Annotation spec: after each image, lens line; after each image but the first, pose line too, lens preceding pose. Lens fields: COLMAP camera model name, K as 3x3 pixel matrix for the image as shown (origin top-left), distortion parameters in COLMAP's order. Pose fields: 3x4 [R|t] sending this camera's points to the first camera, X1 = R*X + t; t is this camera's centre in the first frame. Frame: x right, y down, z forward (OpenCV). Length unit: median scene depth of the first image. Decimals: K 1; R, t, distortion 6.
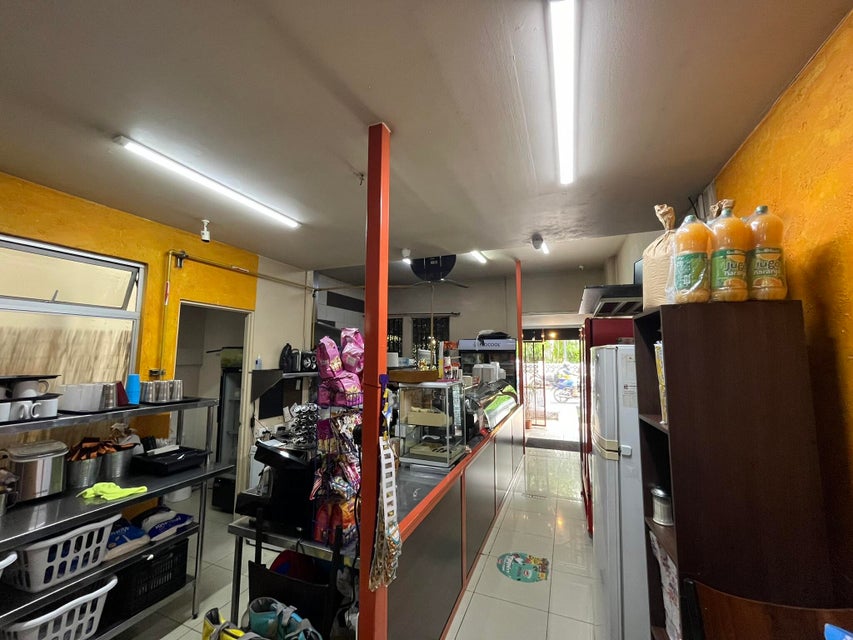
lens RADIAL K [[345.5, 0, 424.4], [0, 345.5, 319.3], [0, 0, 1]] dist [-0.001932, -0.000231]
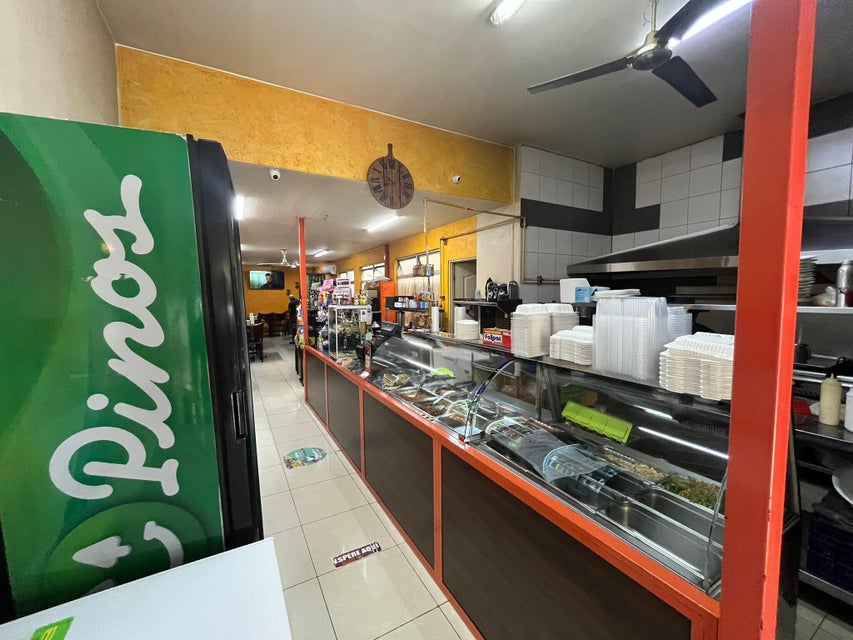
lens RADIAL K [[345.5, 0, 424.4], [0, 345.5, 319.3], [0, 0, 1]] dist [-0.001932, -0.000231]
pose [[-0.616815, 0.064218, -0.784484, 0.936427], [0.086827, 0.996135, 0.013274, 0.236784], [0.782304, -0.059927, -0.620007, 2.078151]]
